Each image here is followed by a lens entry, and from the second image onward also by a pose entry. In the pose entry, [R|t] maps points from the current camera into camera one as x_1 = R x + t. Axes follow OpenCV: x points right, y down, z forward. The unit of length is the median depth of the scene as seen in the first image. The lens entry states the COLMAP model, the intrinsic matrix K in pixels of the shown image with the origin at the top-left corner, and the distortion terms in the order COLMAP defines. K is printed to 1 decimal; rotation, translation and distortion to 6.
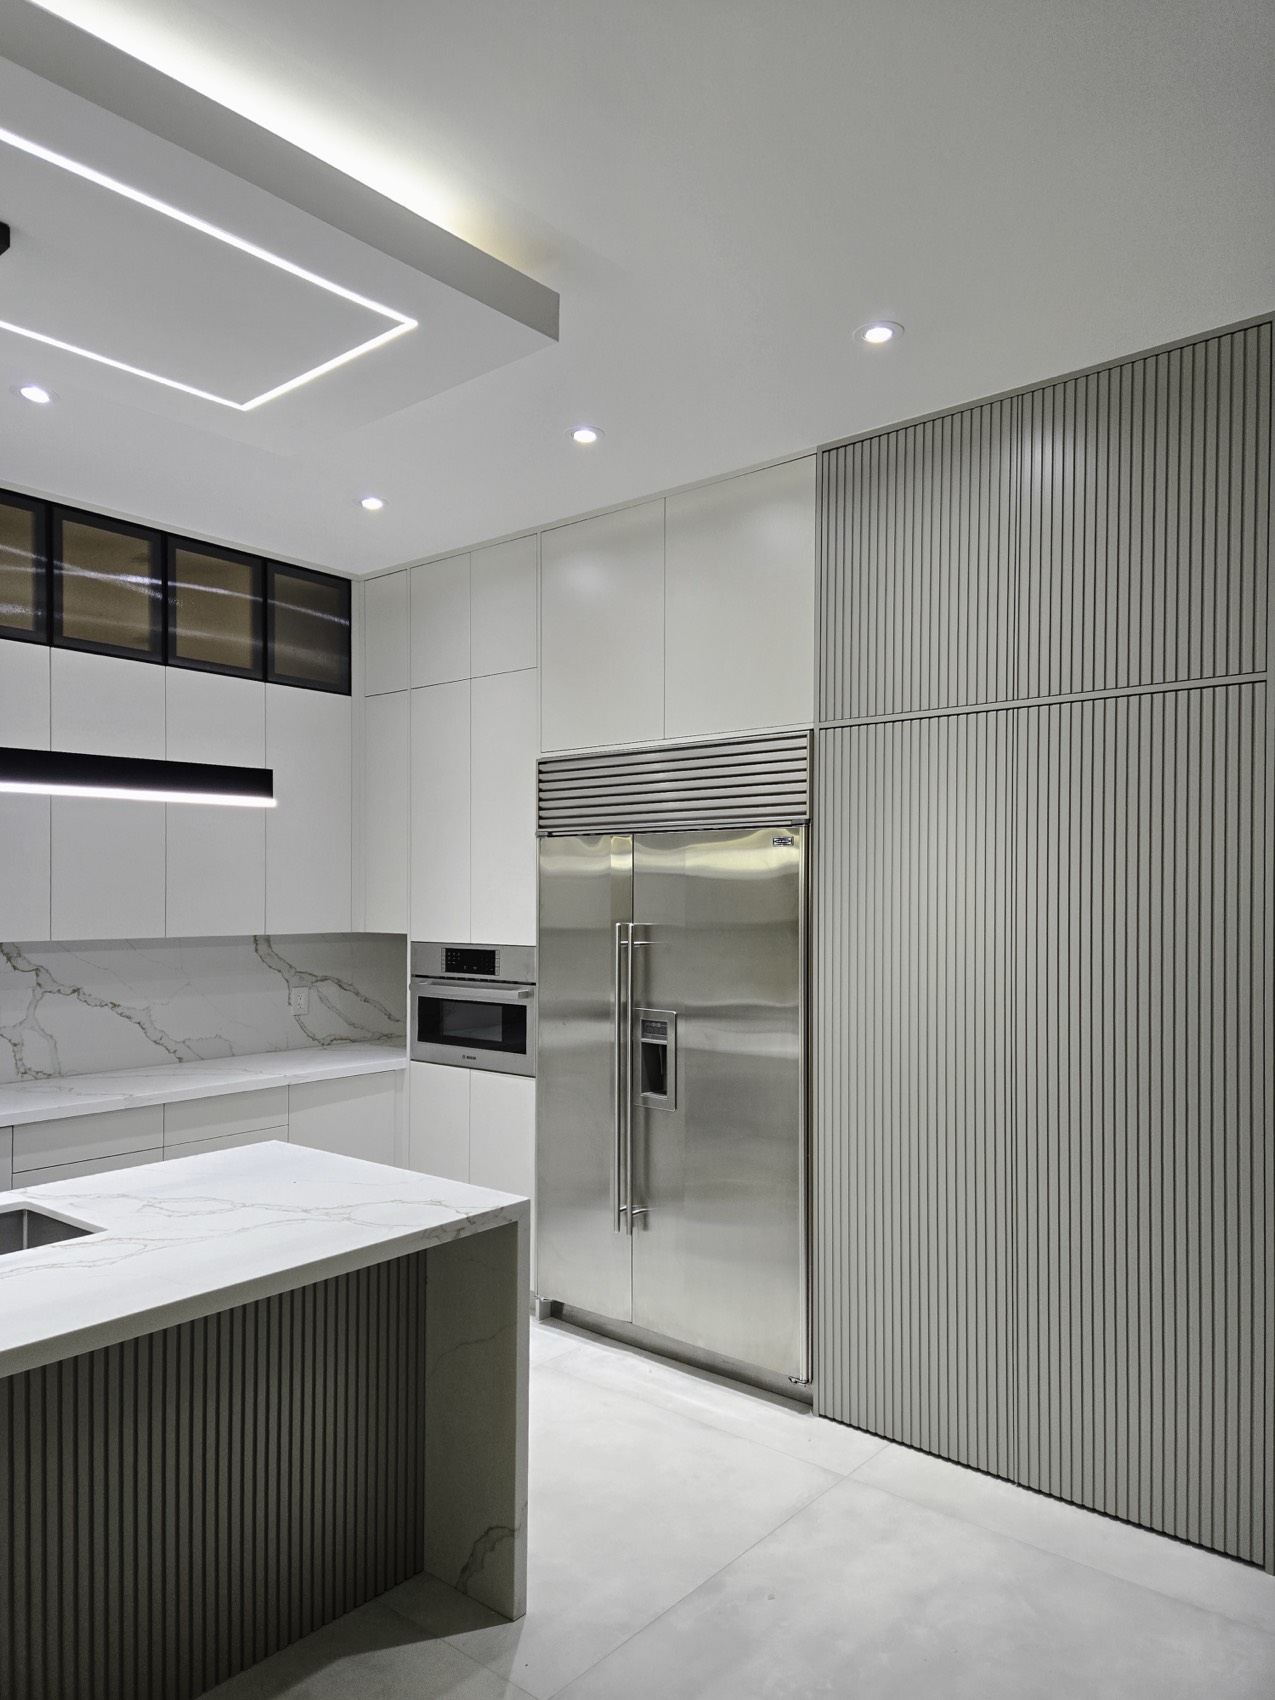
lens RADIAL K [[1143.6, 0, 660.0], [0, 1143.6, 905.9], [0, 0, 1]] dist [0.058632, -0.002661]
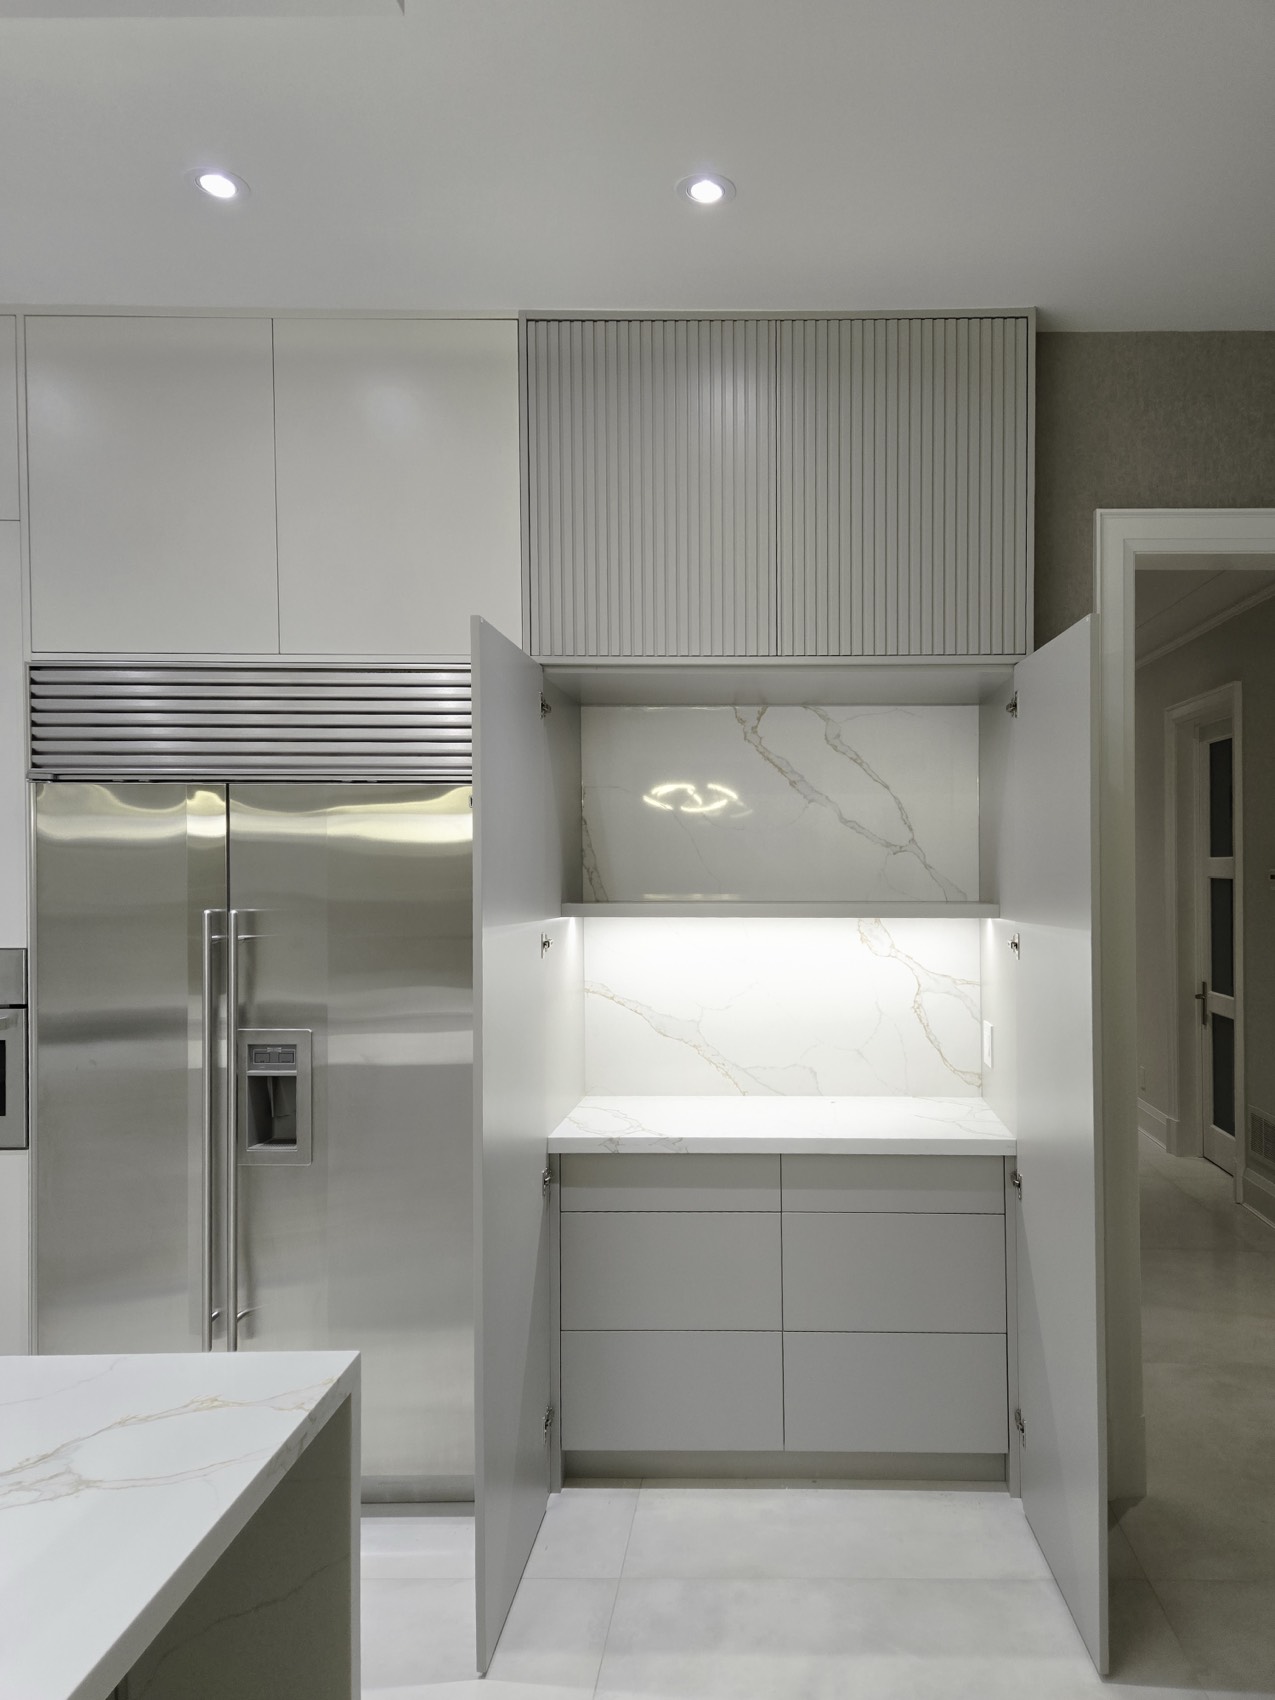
lens RADIAL K [[1171.0, 0, 631.9], [0, 1171.0, 874.3], [0, 0, 1]] dist [0.051430, -0.005202]
pose [[0.775476, -0.011843, 0.631266, -0.272154], [0.004936, 0.999907, 0.012695, -0.013934], [-0.631358, -0.006729, 0.775463, 0.258448]]
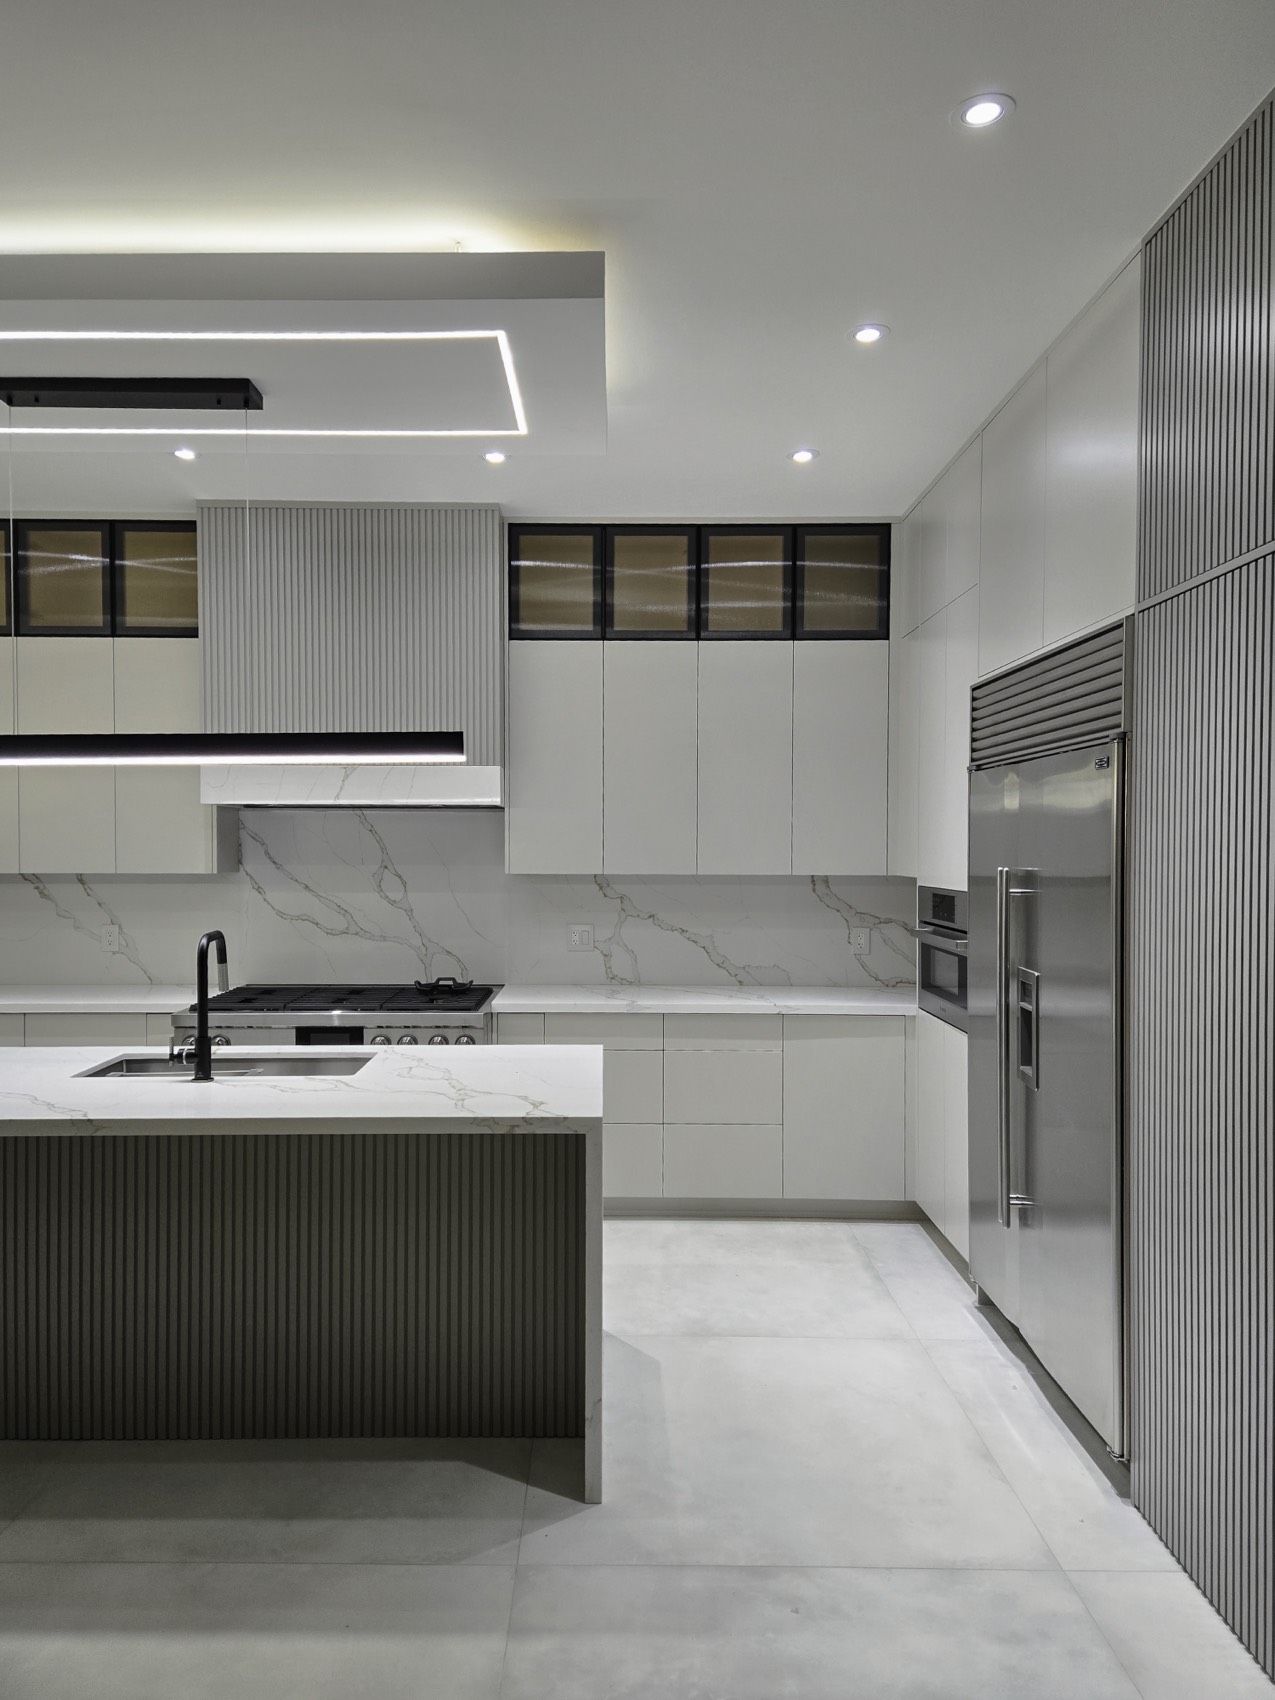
lens RADIAL K [[1171.0, 0, 631.9], [0, 1171.0, 874.3], [0, 0, 1]] dist [0.051430, -0.005202]
pose [[0.640384, 0.019658, -0.767803, 0.444149], [-0.008879, 0.999795, 0.018192, 0.006529], [0.768004, -0.004832, 0.640427, 0.199129]]
